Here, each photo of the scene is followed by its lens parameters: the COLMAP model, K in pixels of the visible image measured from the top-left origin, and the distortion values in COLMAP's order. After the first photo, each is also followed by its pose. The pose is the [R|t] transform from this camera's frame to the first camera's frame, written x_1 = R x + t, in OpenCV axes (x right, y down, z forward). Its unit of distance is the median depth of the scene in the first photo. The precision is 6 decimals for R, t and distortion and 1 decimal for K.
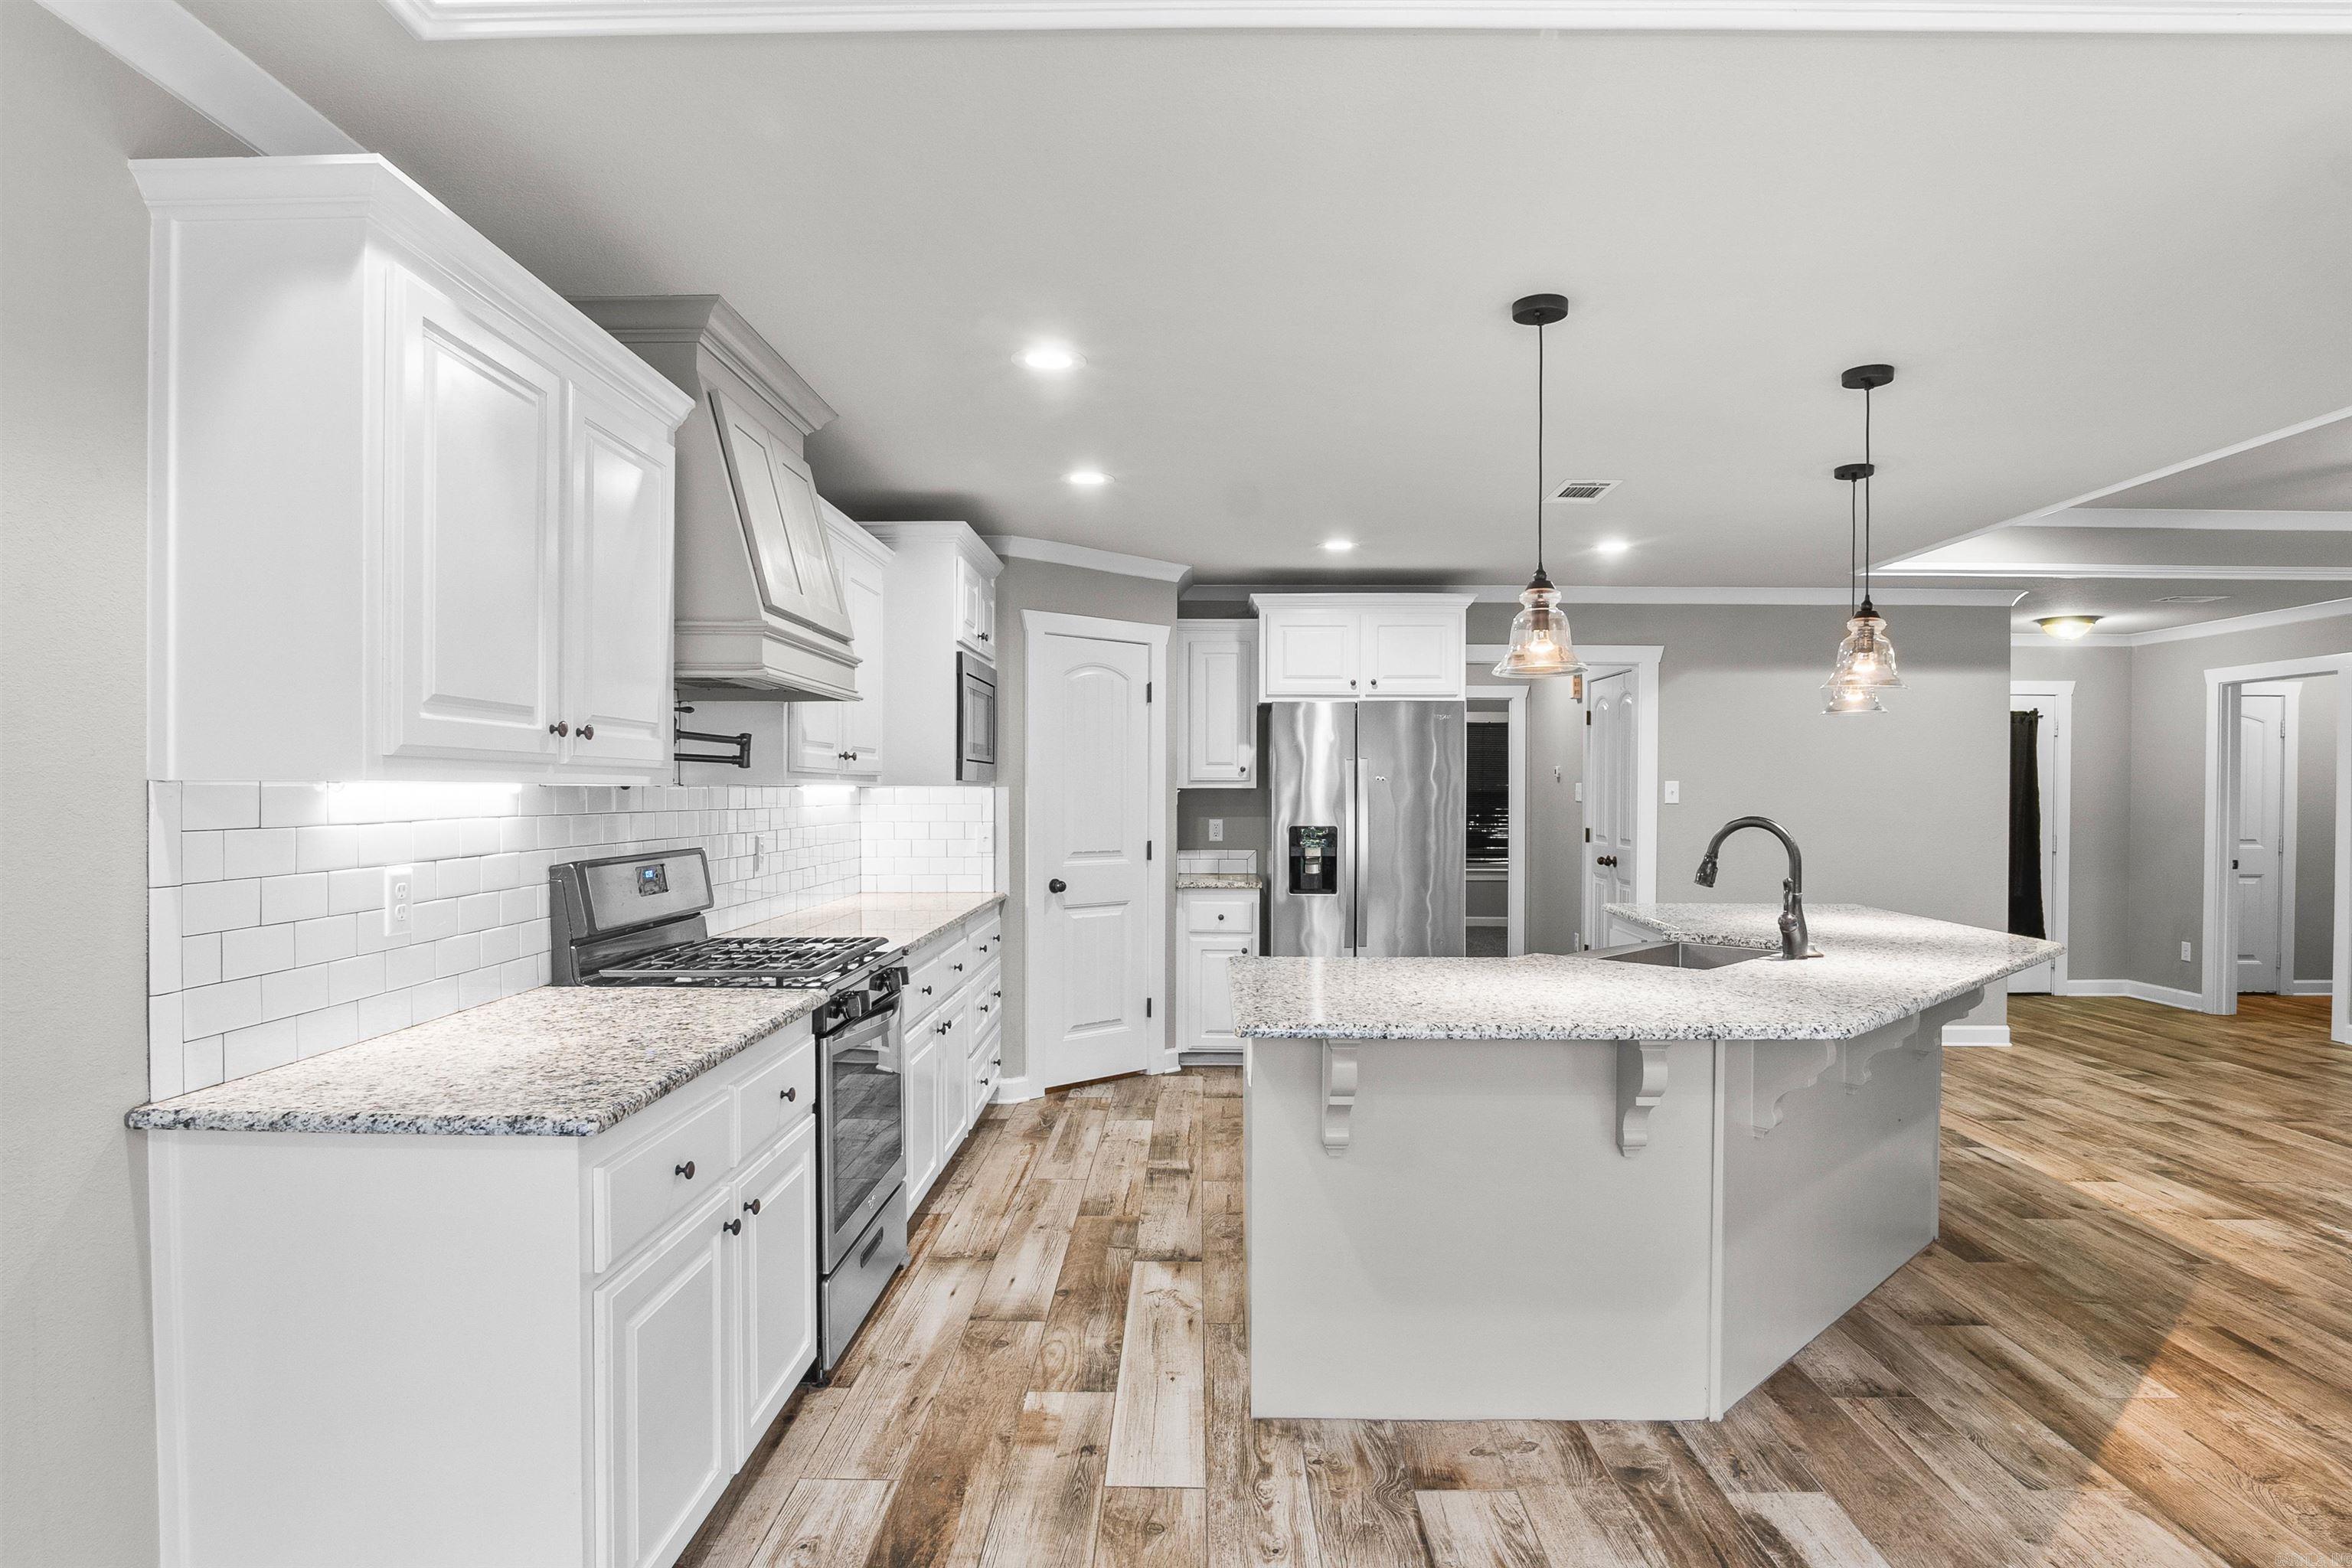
lens RADIAL K [[1275.9, 0, 1179.6], [0, 1275.9, 808.9], [0, 0, 1]] dist [-0.032188, 0.008171]
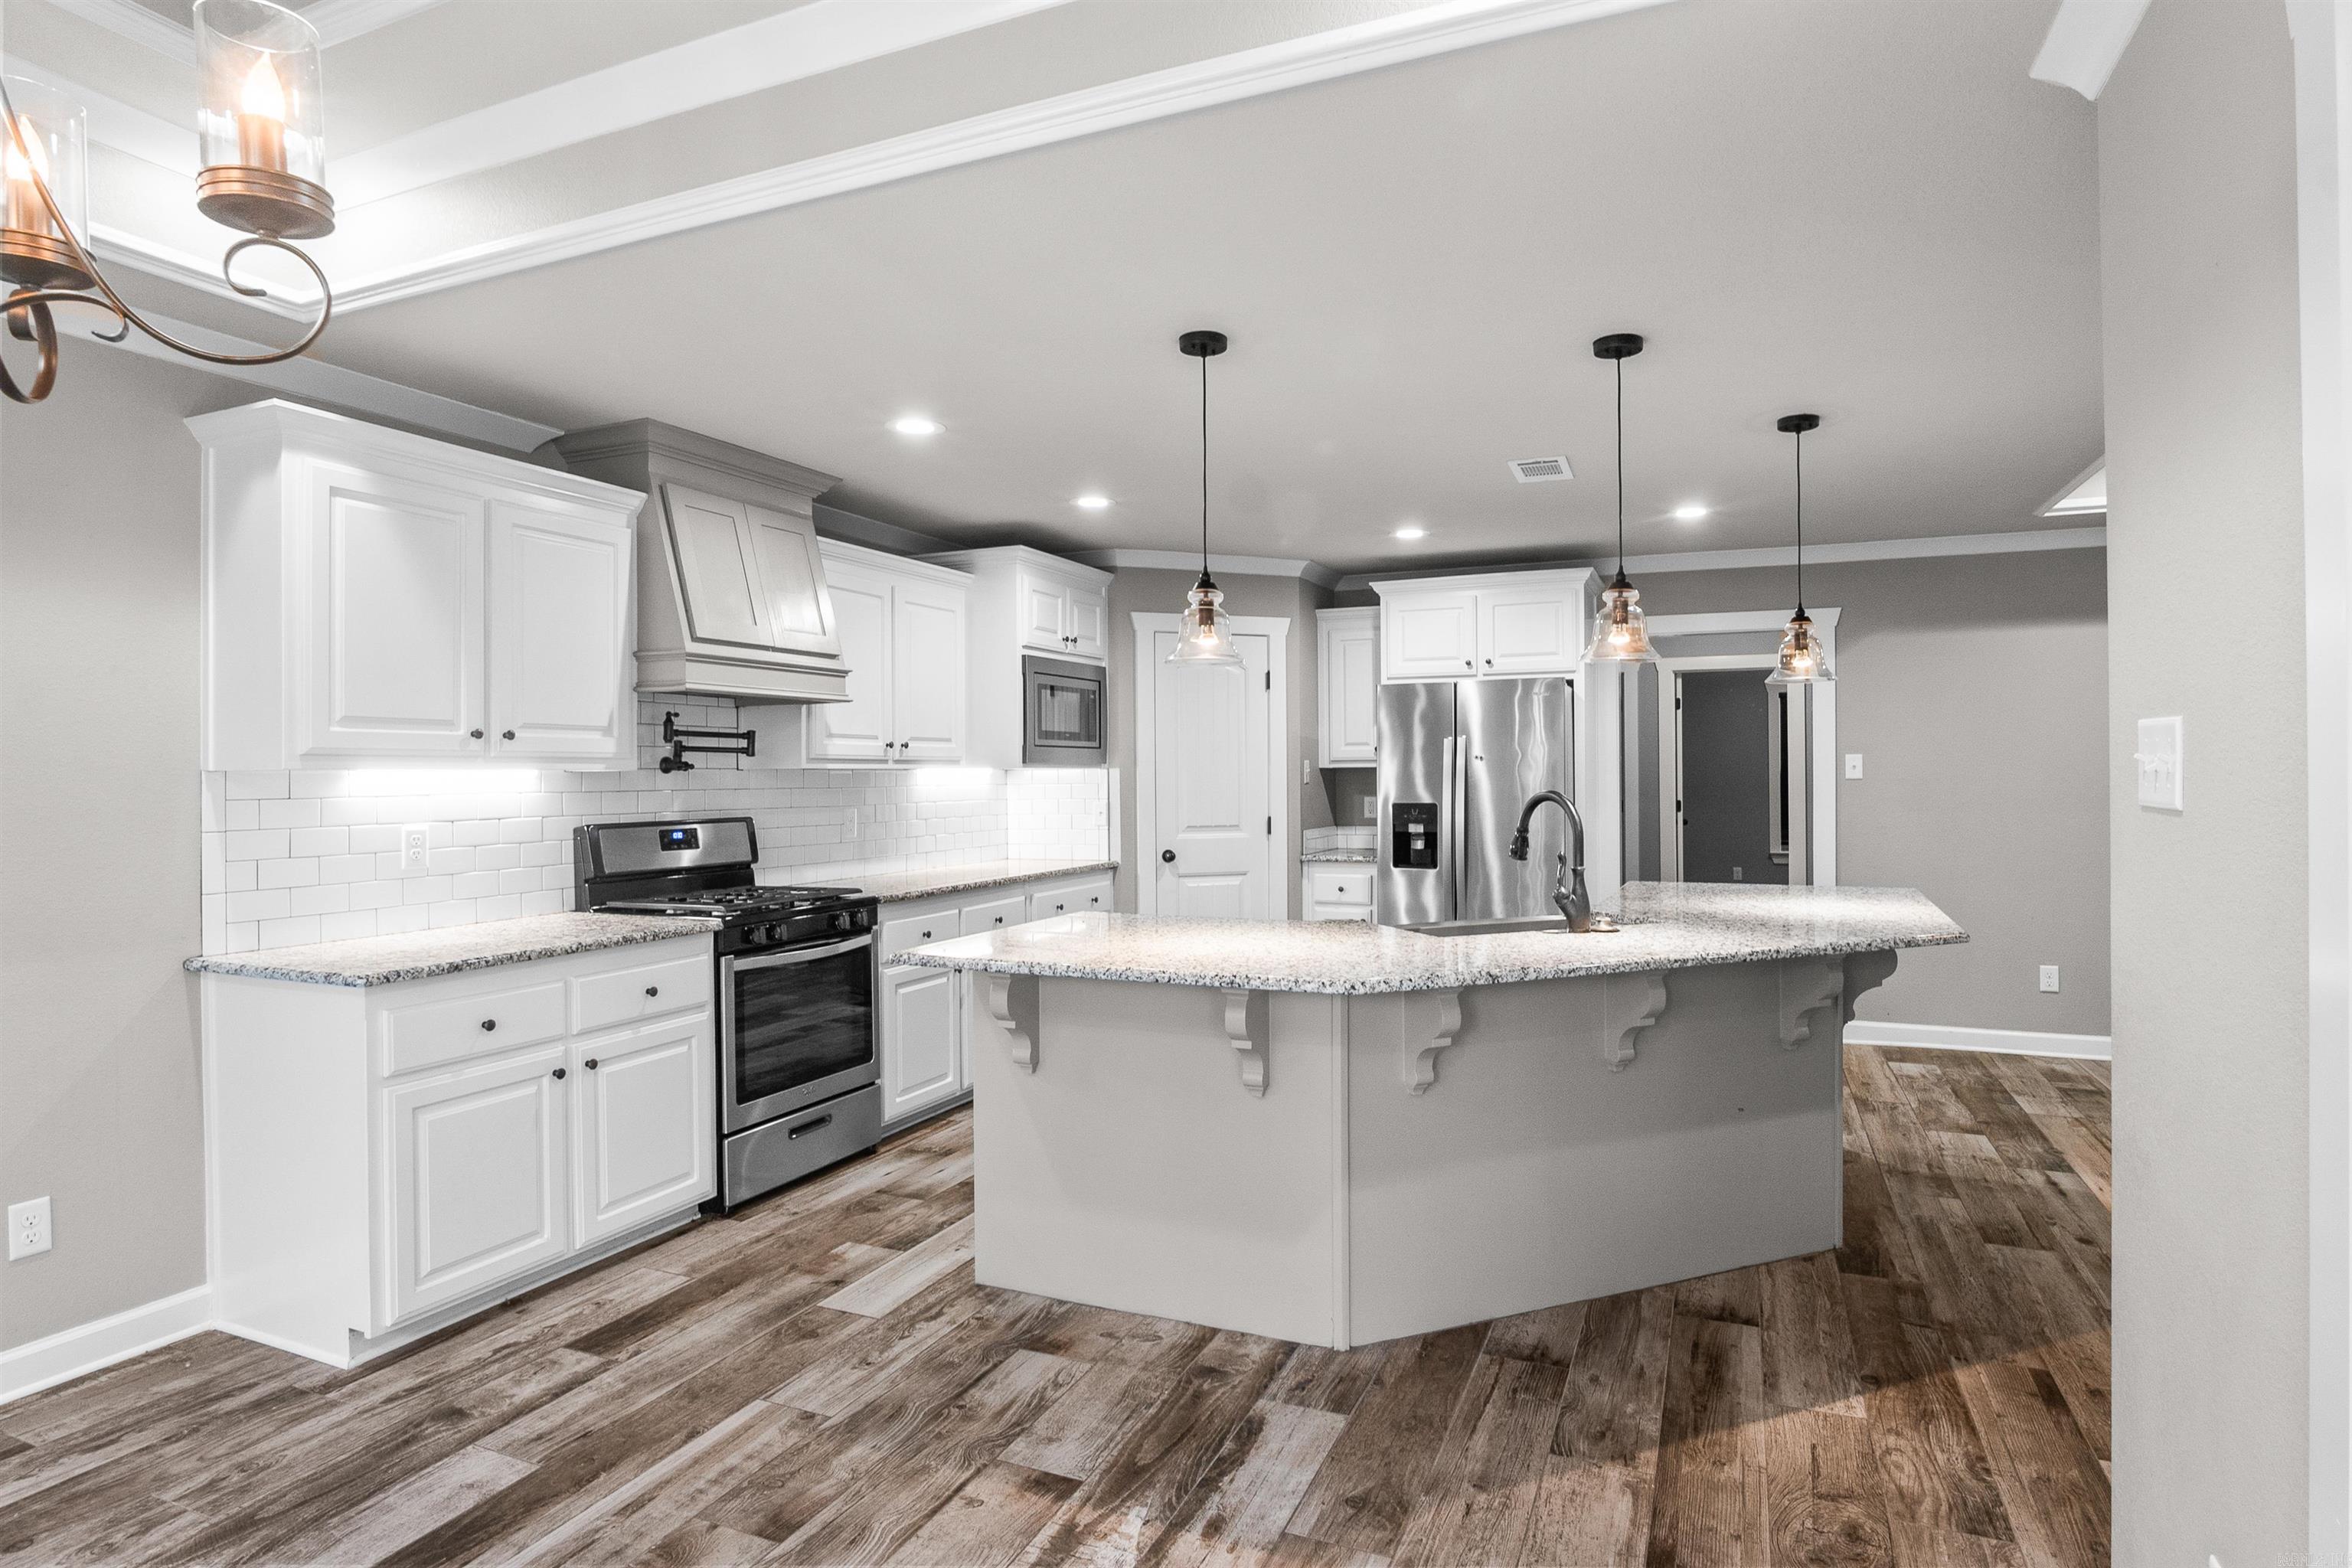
lens RADIAL K [[1263.2, 0, 1184.3], [0, 1263.2, 778.8], [0, 0, 1]] dist [-0.028036, 0.002377]
pose [[0.923716, -0.007120, -0.383013, 0.673432], [0.003668, 0.999946, -0.009743, 0.006302], [0.383061, 0.007595, 0.923692, -0.043552]]
